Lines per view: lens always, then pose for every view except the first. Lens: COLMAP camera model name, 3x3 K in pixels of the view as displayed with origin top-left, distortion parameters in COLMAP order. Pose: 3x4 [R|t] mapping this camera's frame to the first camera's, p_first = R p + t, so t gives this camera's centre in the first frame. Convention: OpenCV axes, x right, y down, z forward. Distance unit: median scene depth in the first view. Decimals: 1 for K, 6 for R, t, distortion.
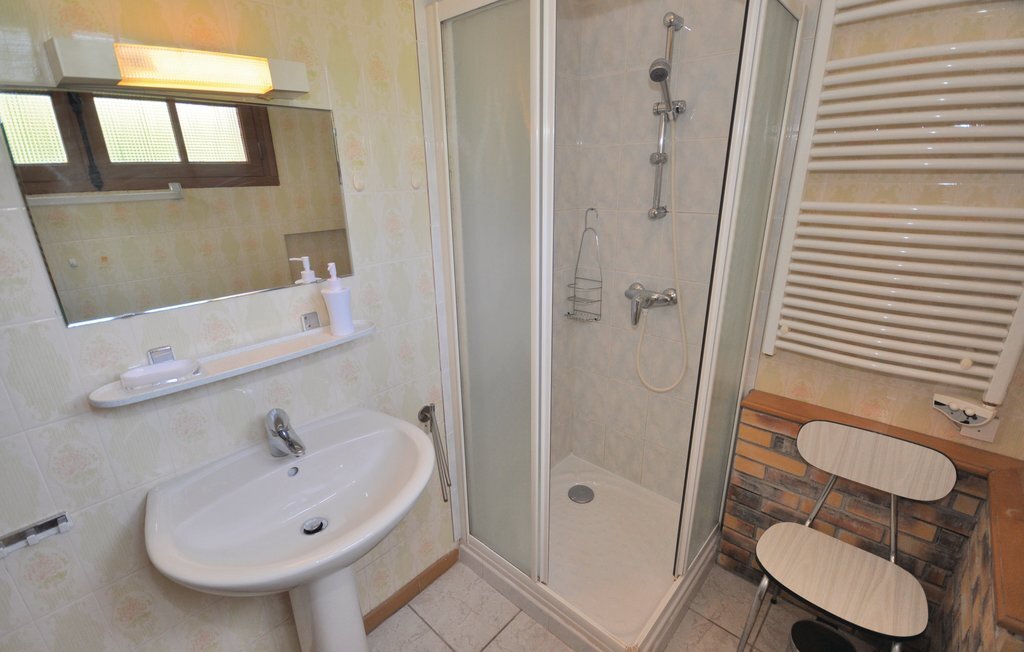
lens RADIAL K [[454.3, 0, 515.1], [0, 454.3, 326.0], [0, 0, 1]] dist [0.008030, -0.011013]
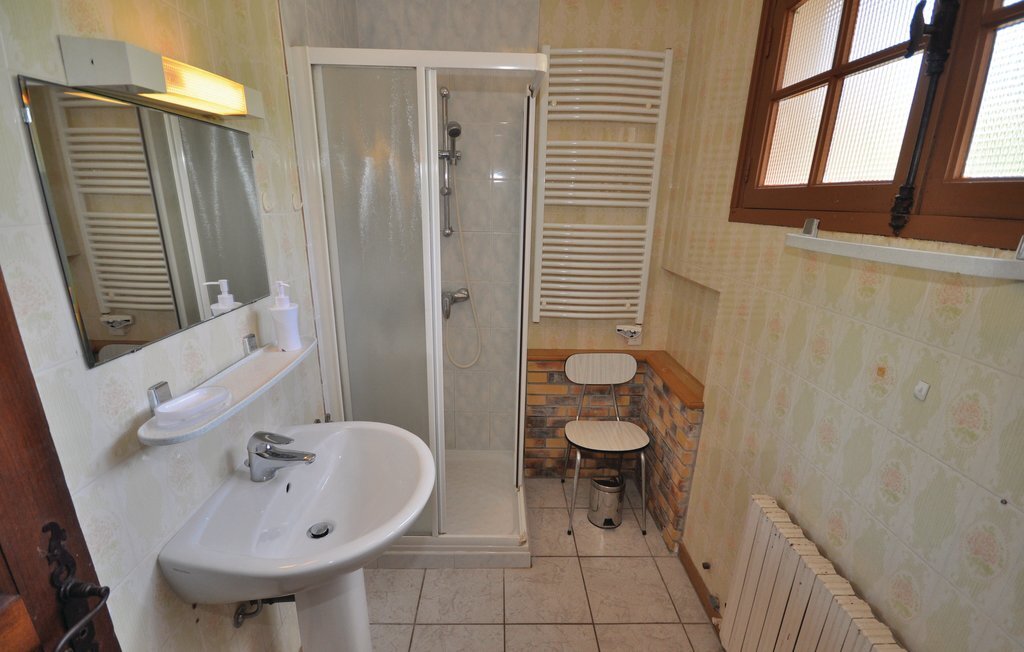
lens RADIAL K [[454.3, 0, 508.4], [0, 454.3, 331.9], [0, 0, 1]] dist [0.008030, -0.011013]
pose [[0.728302, -0.159413, 0.666456, -0.604859], [0.186270, 0.981999, 0.031334, 0.032880], [-0.659454, 0.101320, 0.744886, -0.083365]]
